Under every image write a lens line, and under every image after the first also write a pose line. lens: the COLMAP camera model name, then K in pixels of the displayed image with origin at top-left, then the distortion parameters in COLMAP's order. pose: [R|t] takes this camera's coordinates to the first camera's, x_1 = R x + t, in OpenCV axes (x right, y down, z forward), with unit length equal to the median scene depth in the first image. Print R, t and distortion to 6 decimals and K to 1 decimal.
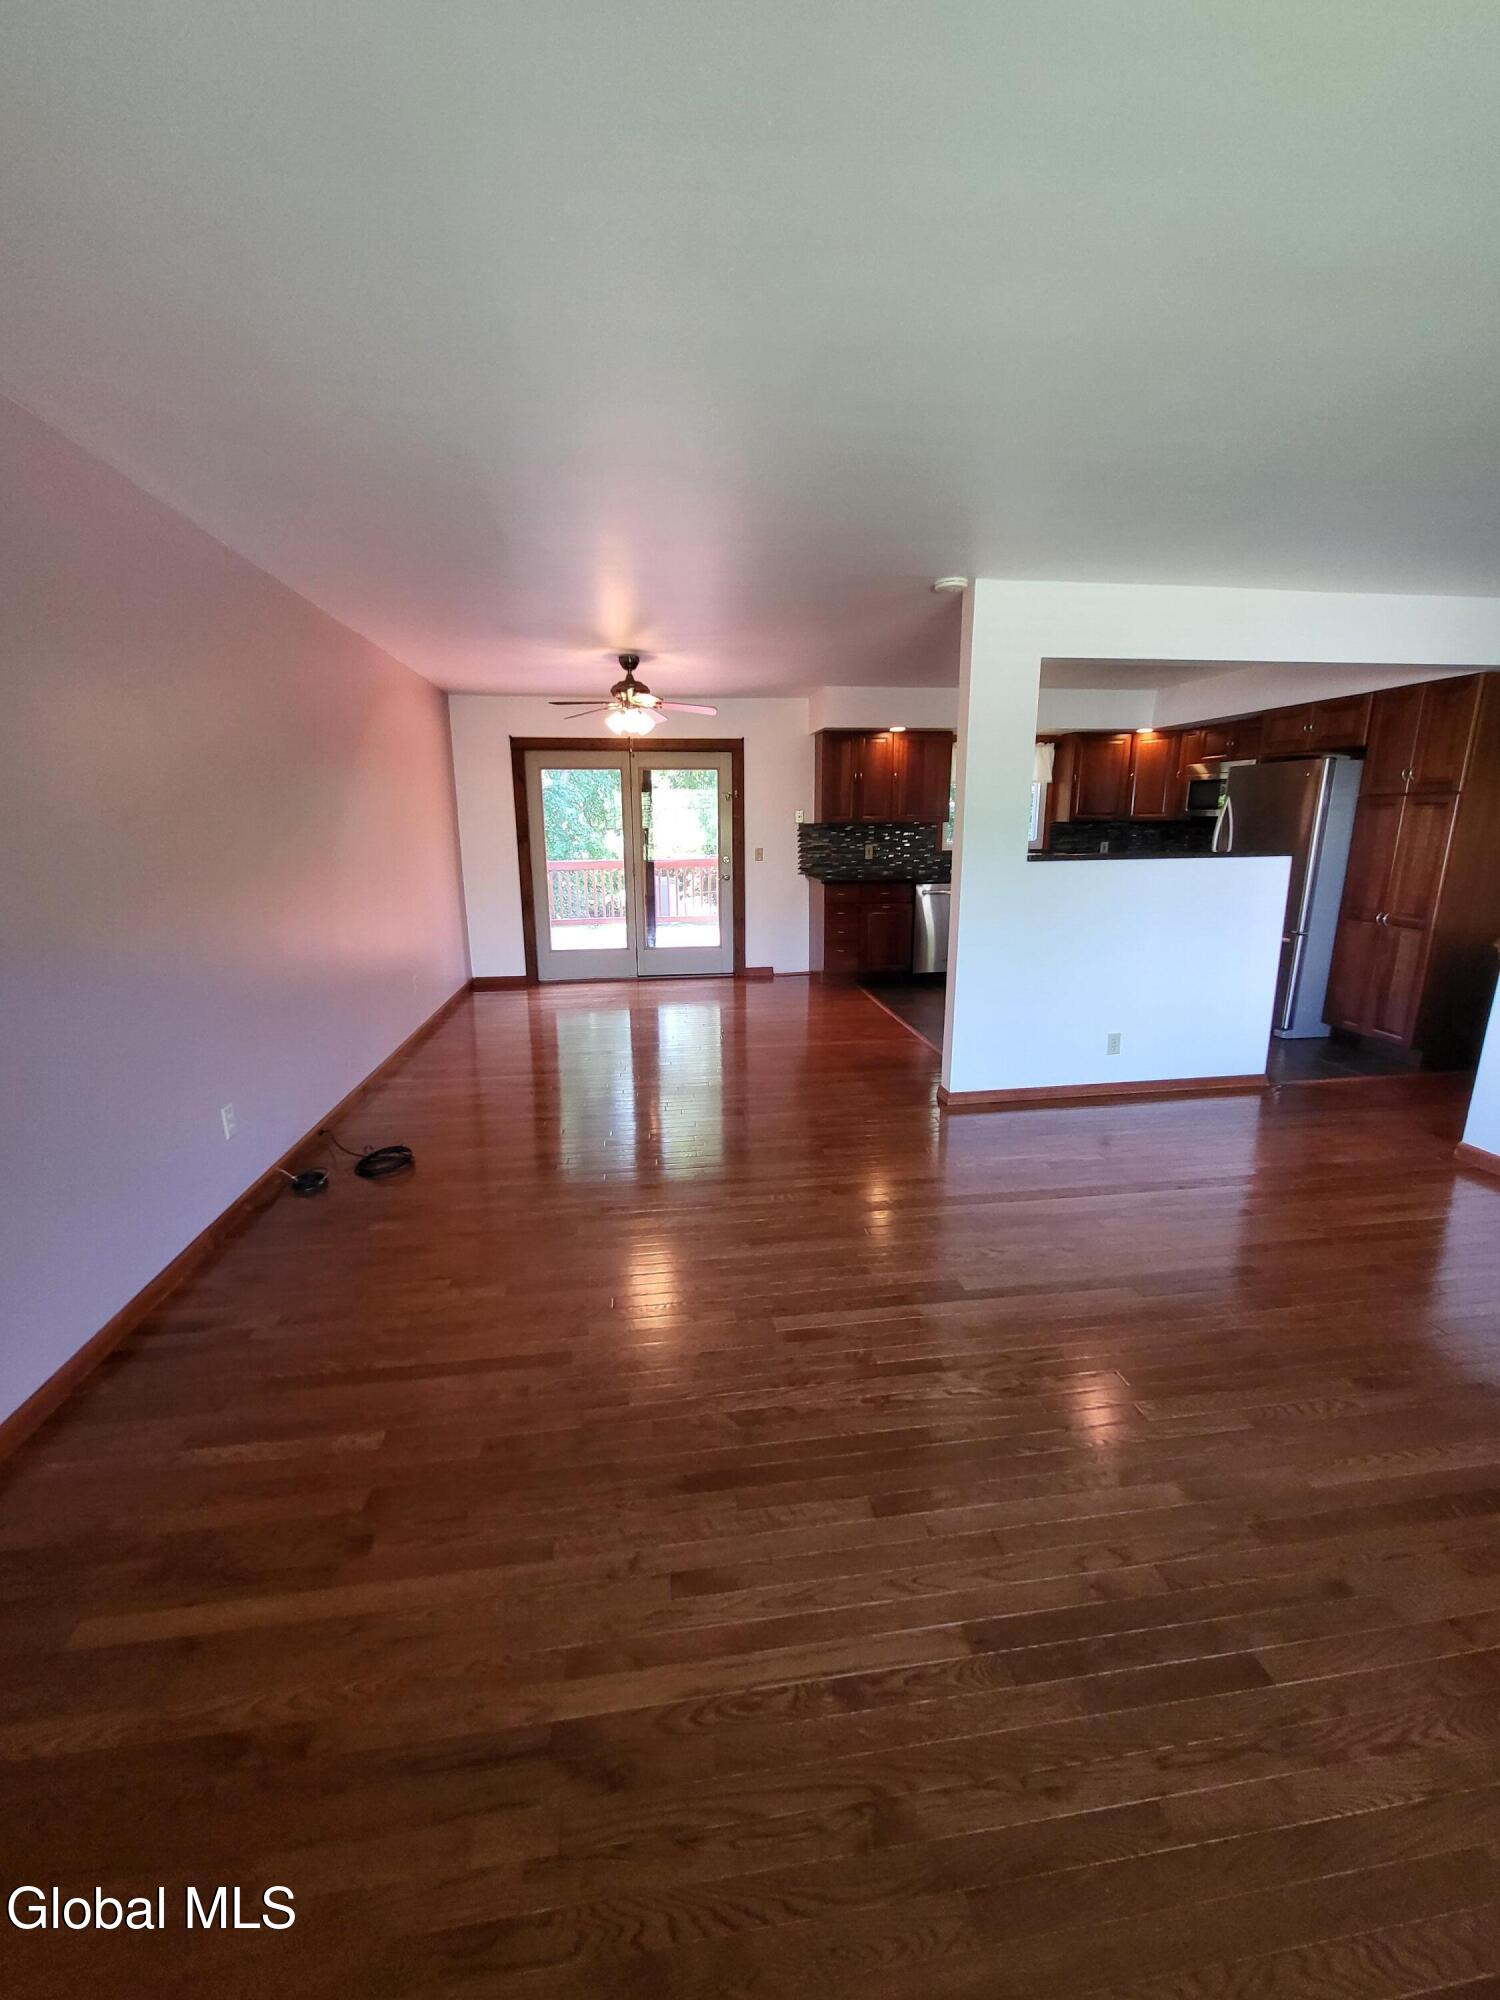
lens RADIAL K [[787.4, 0, 747.5], [0, 787.4, 985.3], [0, 0, 1]] dist [0.005410, -0.002545]
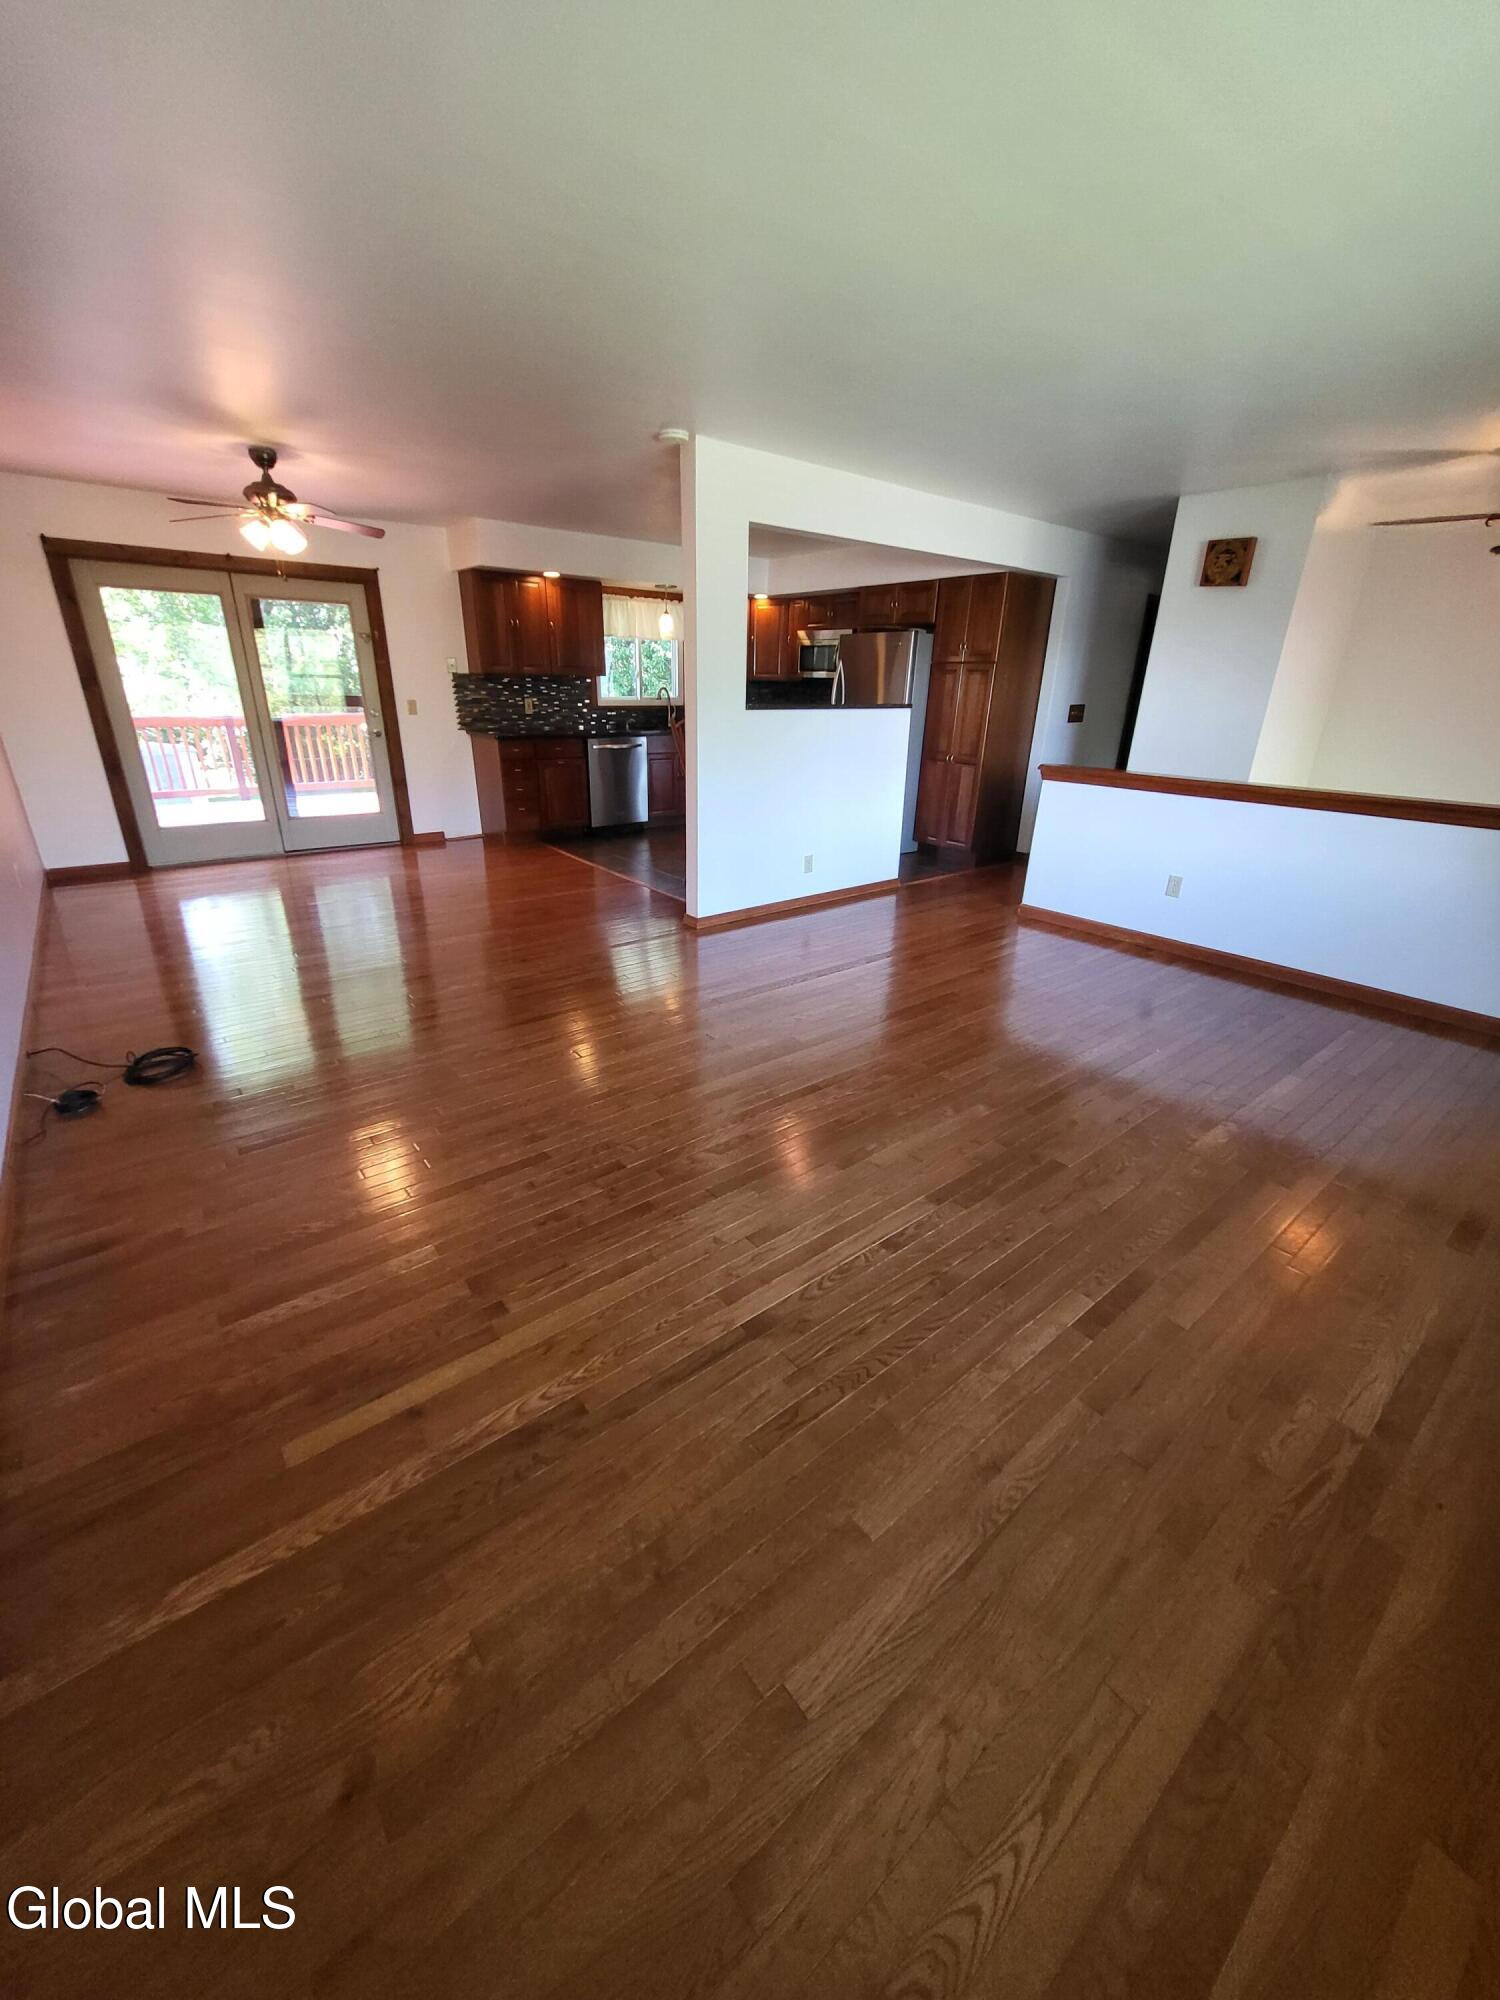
lens RADIAL K [[787.4, 0, 742.3], [0, 787.4, 995.2], [0, 0, 1]] dist [0.005410, -0.002545]
pose [[0.857271, -0.166655, 0.487147, -0.228529], [0.080561, 0.977929, 0.192784, 0.023663], [-0.508523, -0.126023, 0.851776, -0.034860]]
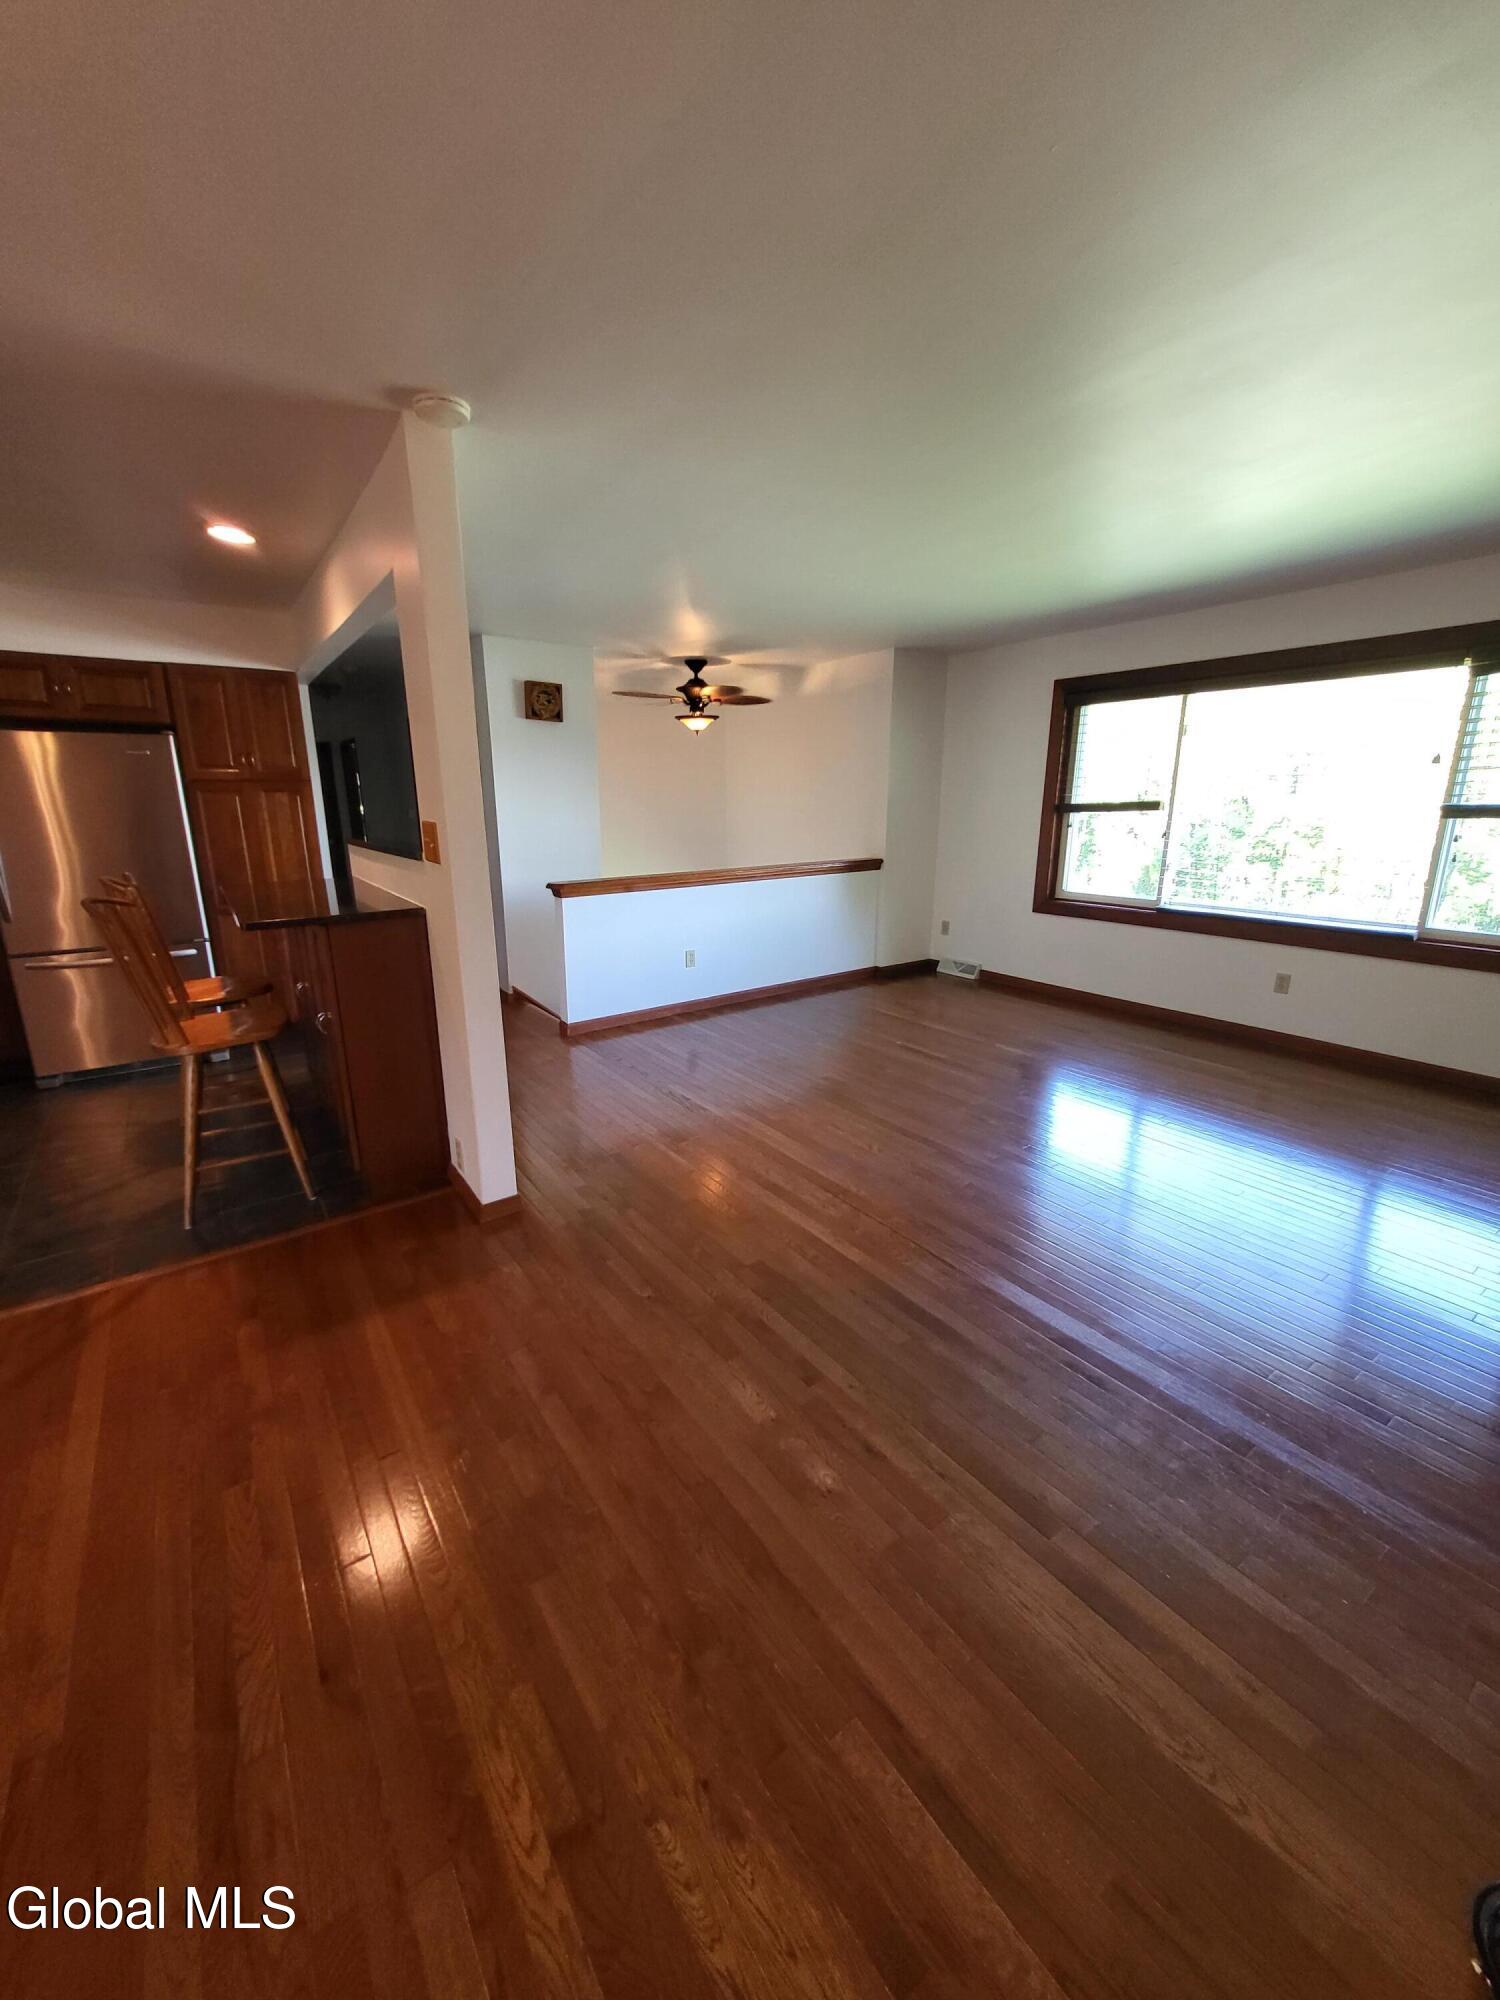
lens RADIAL K [[787.4, 0, 753.2], [0, 787.4, 994.1], [0, 0, 1]] dist [0.005410, -0.002545]
pose [[-0.470674, -0.197736, 0.859864, -0.374677], [0.200029, 0.925273, 0.322270, -0.224013], [-0.859333, 0.323682, -0.395949, 1.089281]]
